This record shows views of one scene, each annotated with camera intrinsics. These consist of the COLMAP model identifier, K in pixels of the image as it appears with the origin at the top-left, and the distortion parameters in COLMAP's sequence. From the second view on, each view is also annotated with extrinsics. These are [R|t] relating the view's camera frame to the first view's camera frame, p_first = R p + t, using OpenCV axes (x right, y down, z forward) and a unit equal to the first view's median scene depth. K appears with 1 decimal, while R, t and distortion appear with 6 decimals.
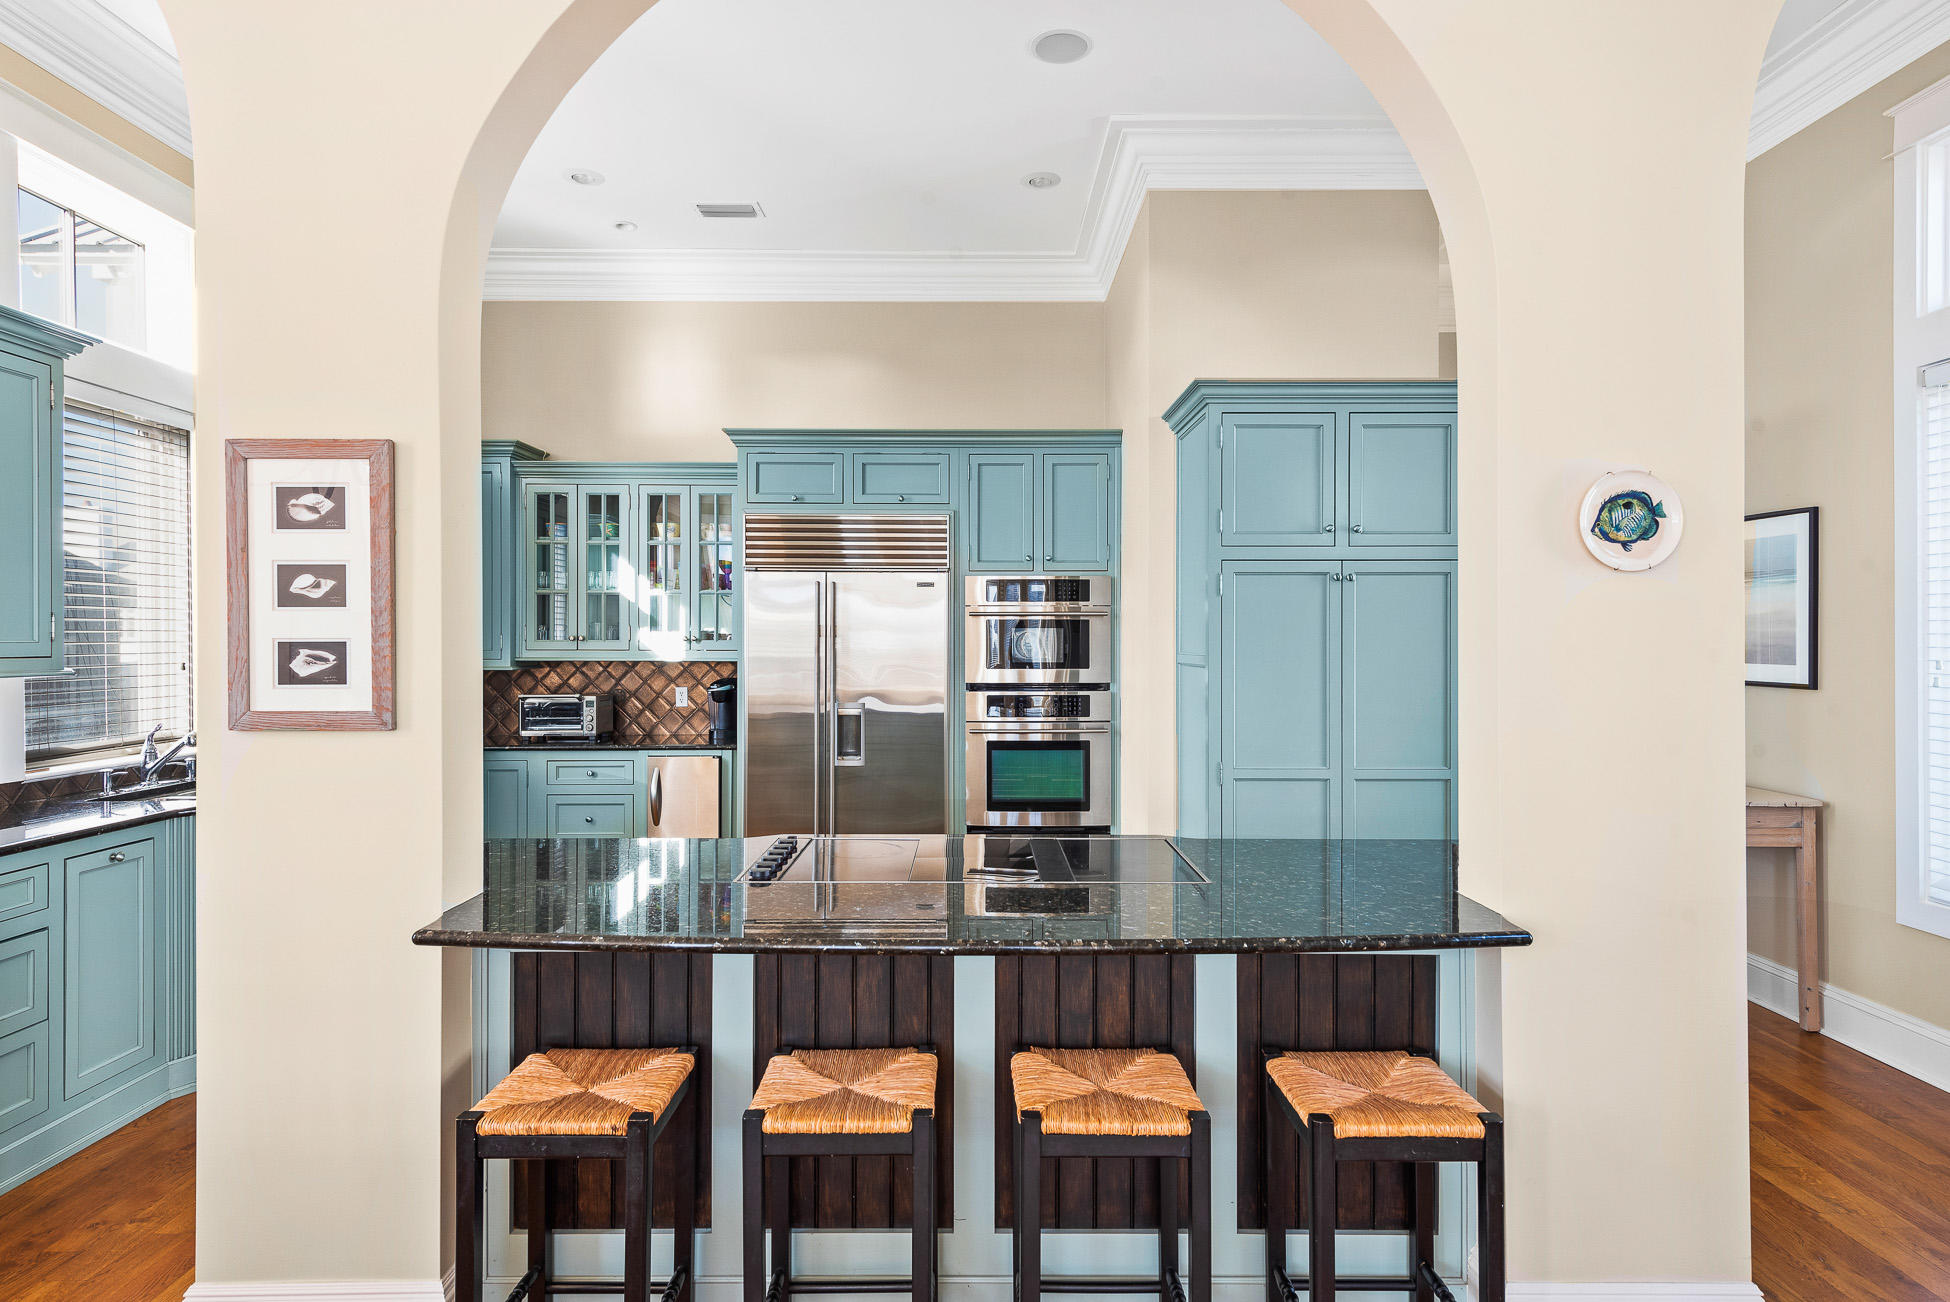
lens RADIAL K [[1062.2, 0, 985.8], [0, 1062.2, 647.7], [0, 0, 1]] dist [0.003119, -0.000563]
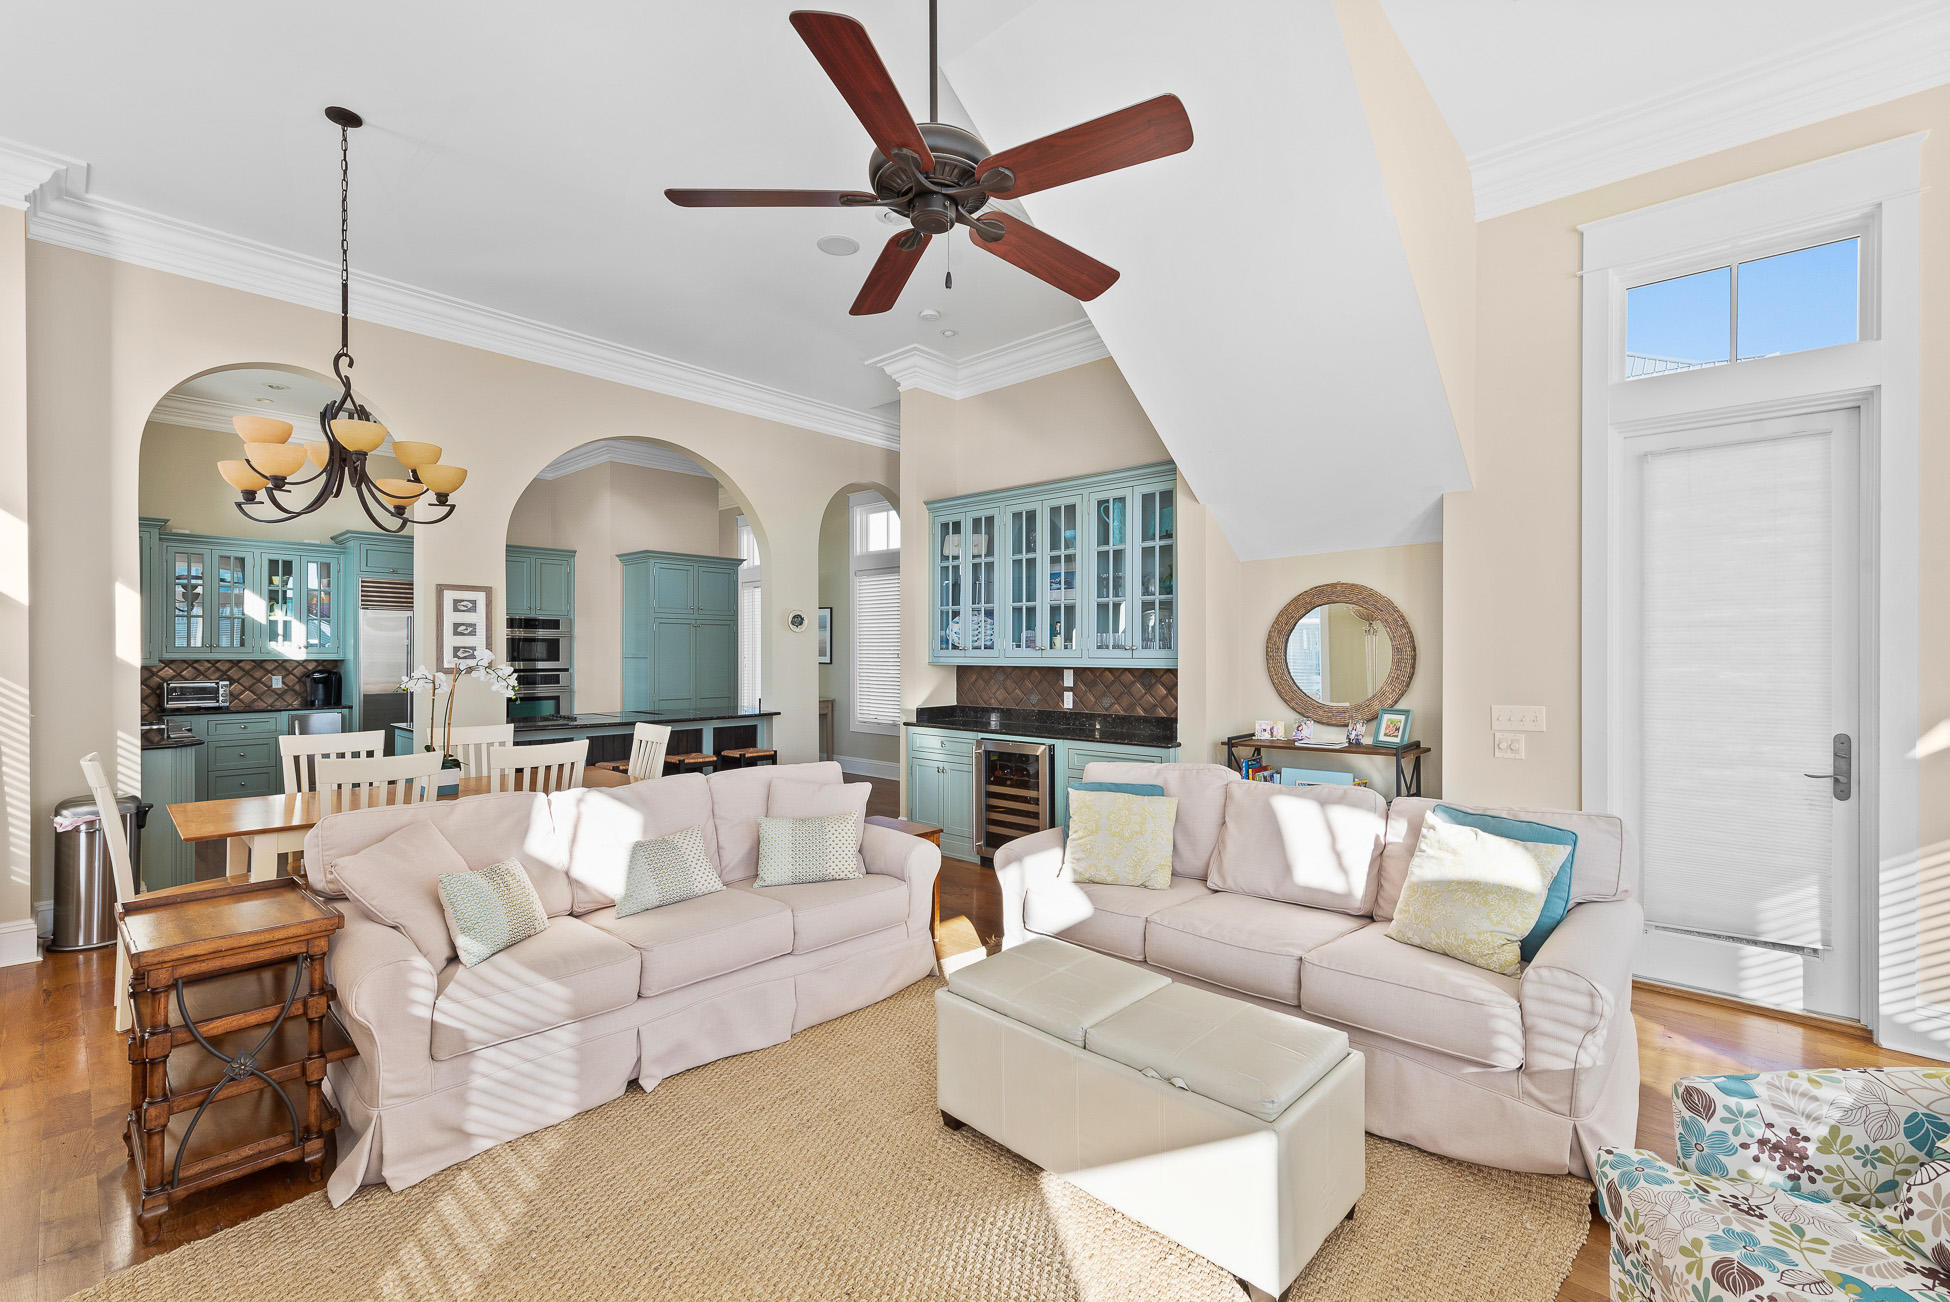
lens RADIAL K [[860.7, 0, 975.4], [0, 860.7, 650.5], [0, 0, 1]] dist [-0.003595, -0.000688]
pose [[0.681986, 0.001543, 0.731363, -0.921556], [0.004123, 0.999974, -0.005955, 0.018392], [-0.731353, 0.007077, 0.681962, -1.214160]]
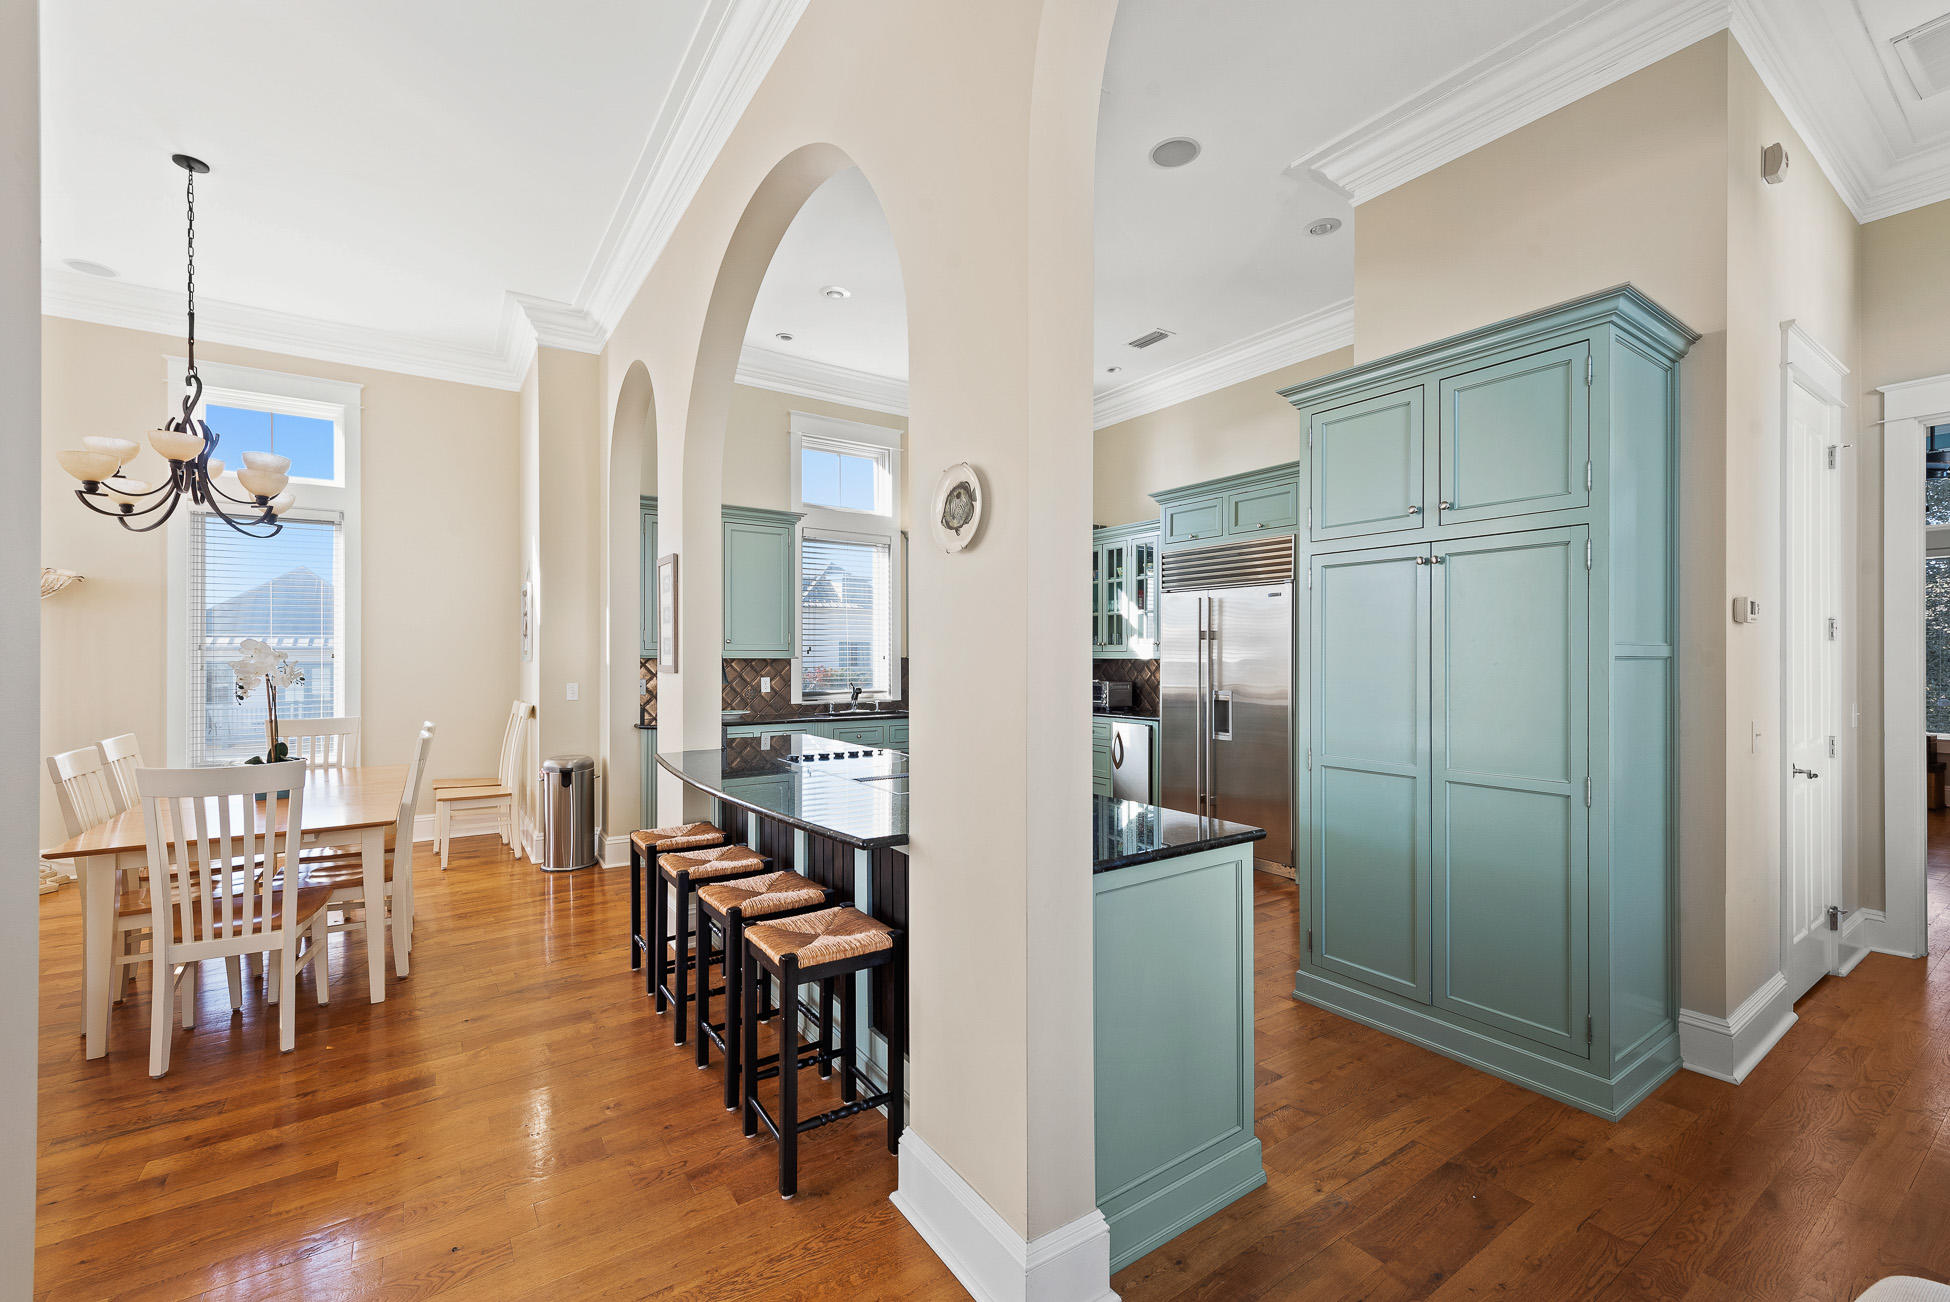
lens RADIAL K [[802.8, 0, 963.2], [0, 802.8, 661.3], [0, 0, 1]] dist [0.002913, -0.000180]
pose [[0.566194, 0.001472, -0.824271, 0.775146], [-0.002071, 0.999998, 0.000363, 0.026038], [0.824269, 0.001502, 0.566196, 0.302672]]
